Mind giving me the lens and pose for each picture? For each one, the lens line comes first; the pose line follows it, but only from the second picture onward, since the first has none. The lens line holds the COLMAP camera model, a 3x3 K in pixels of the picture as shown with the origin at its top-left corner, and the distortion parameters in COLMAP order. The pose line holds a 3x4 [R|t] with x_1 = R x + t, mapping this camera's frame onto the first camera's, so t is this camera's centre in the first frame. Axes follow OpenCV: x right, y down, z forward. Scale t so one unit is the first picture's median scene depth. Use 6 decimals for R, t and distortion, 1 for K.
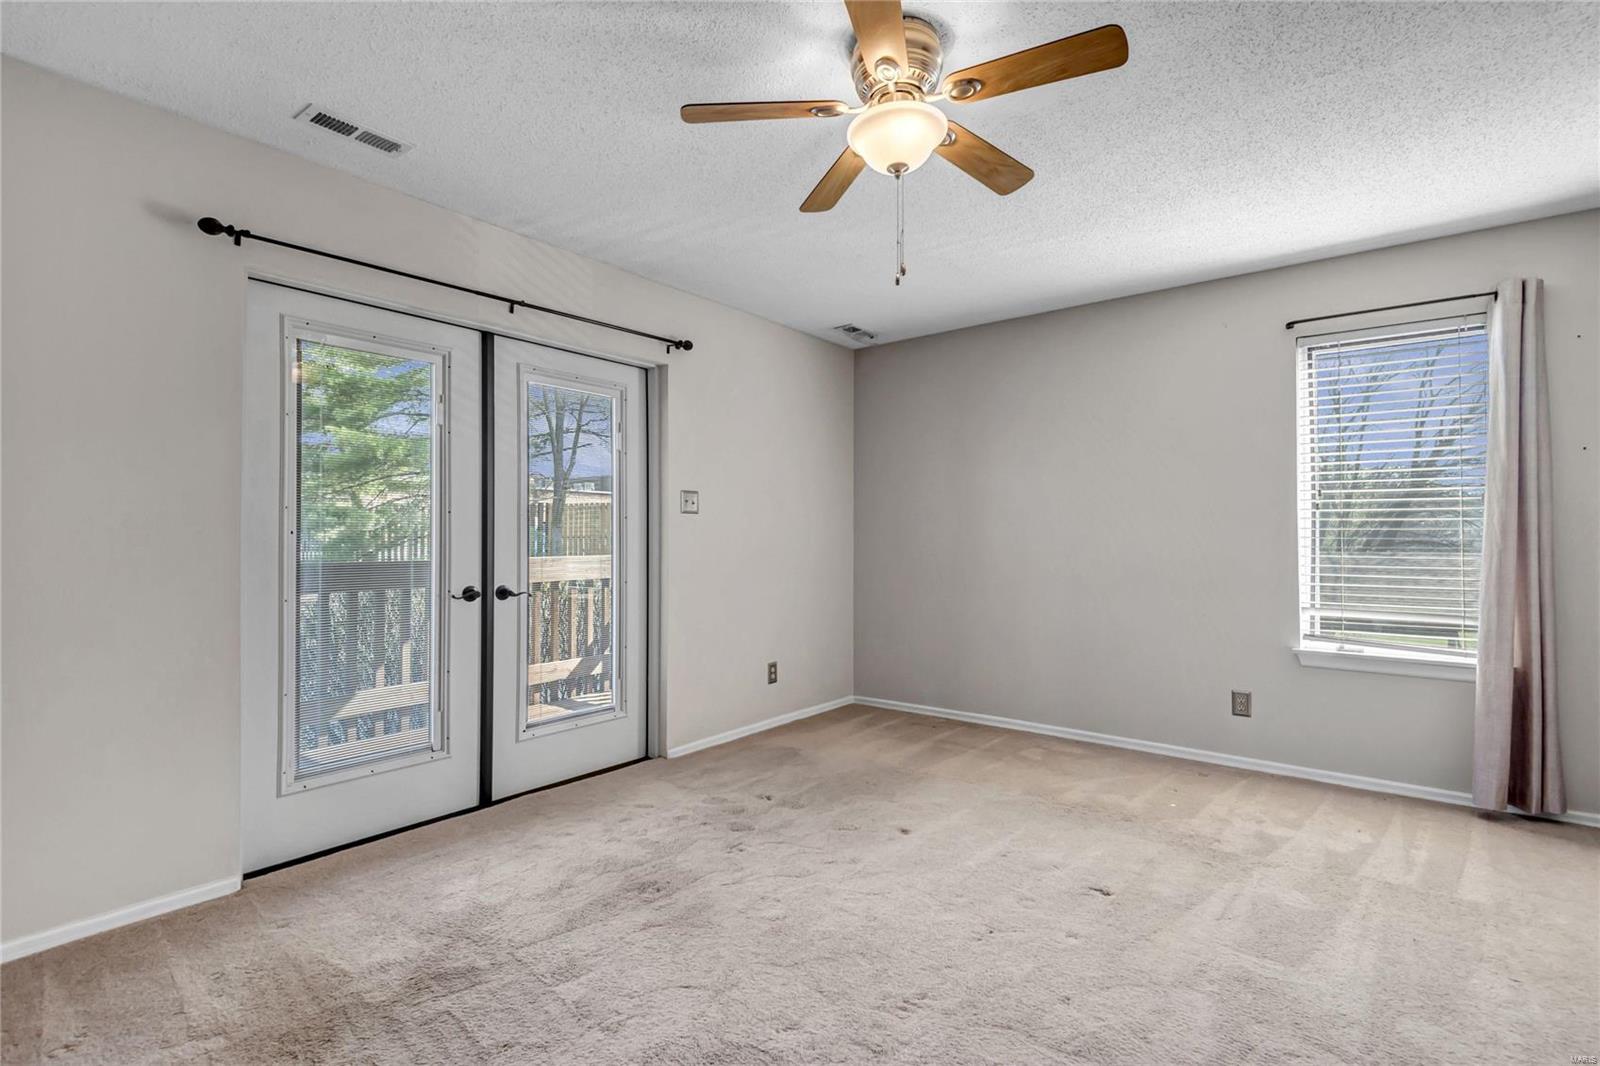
lens RADIAL K [[772.3, 0, 774.1], [0, 772.3, 535.7], [0, 0, 1]] dist [0.048385, -0.029980]
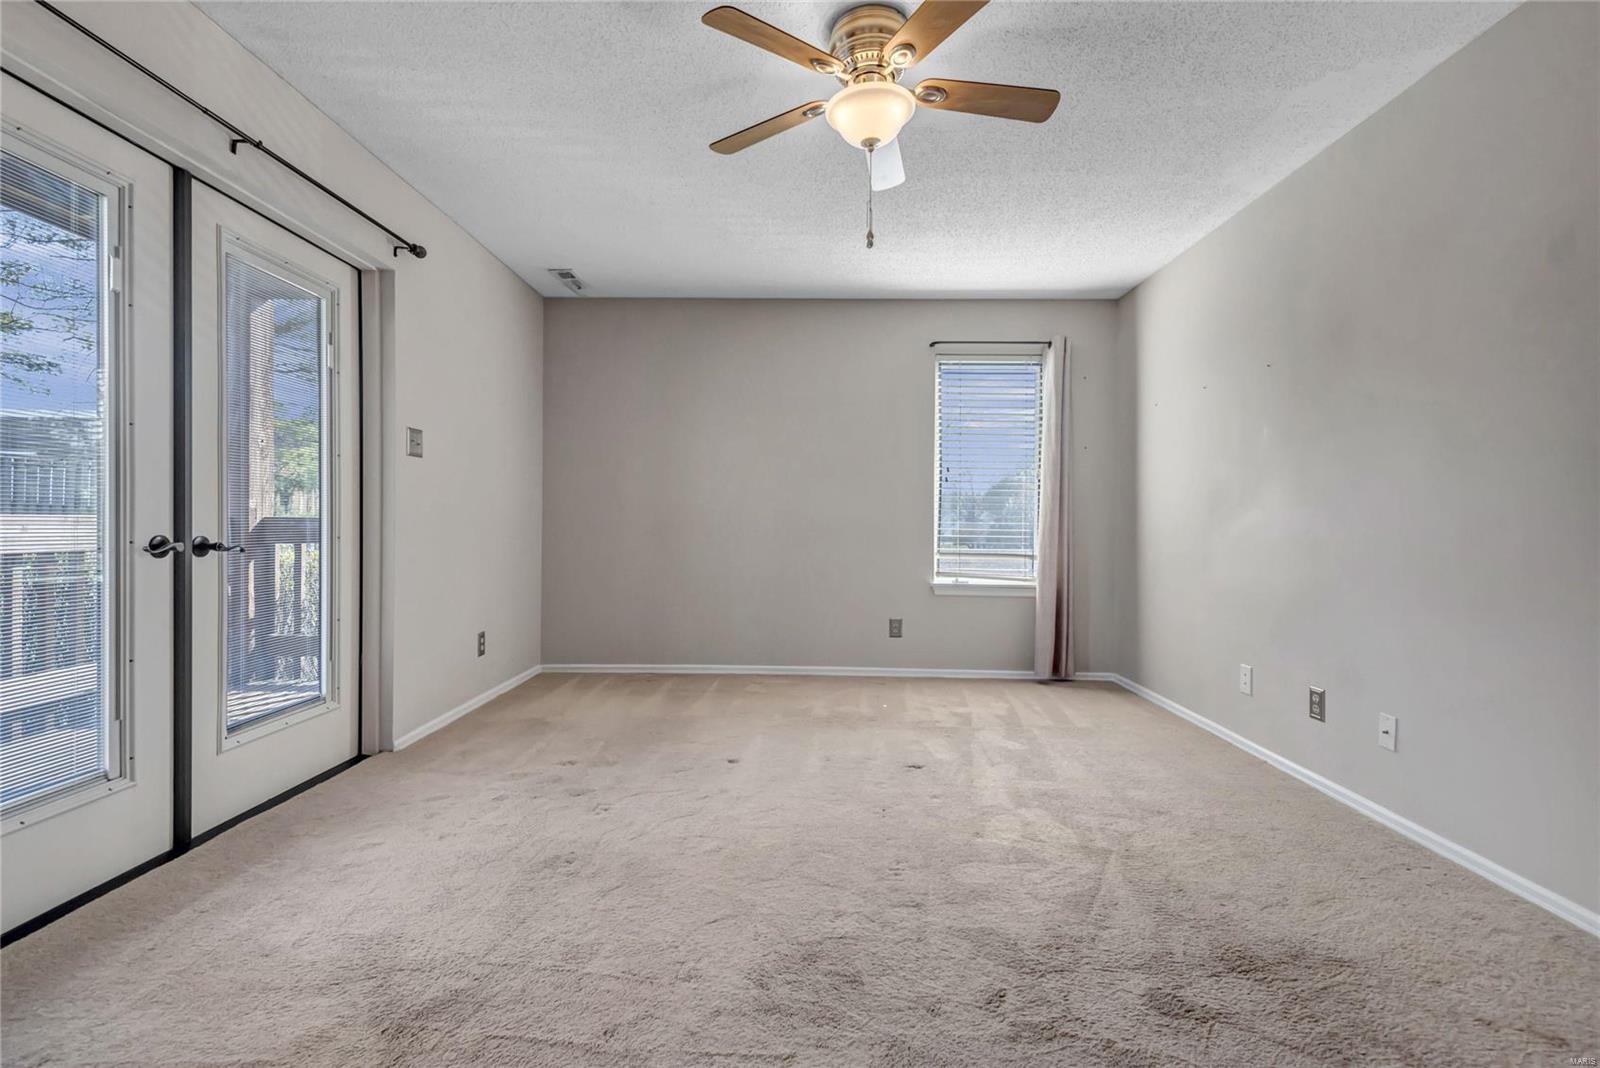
lens RADIAL K [[772.3, 0, 774.1], [0, 772.3, 536.7], [0, 0, 1]] dist [0.048385, -0.029980]
pose [[0.784280, 0.001249, 0.620406, -0.407524], [-0.012887, 0.999815, 0.014279, 0.050671], [-0.620273, -0.019194, 0.784151, 0.123471]]
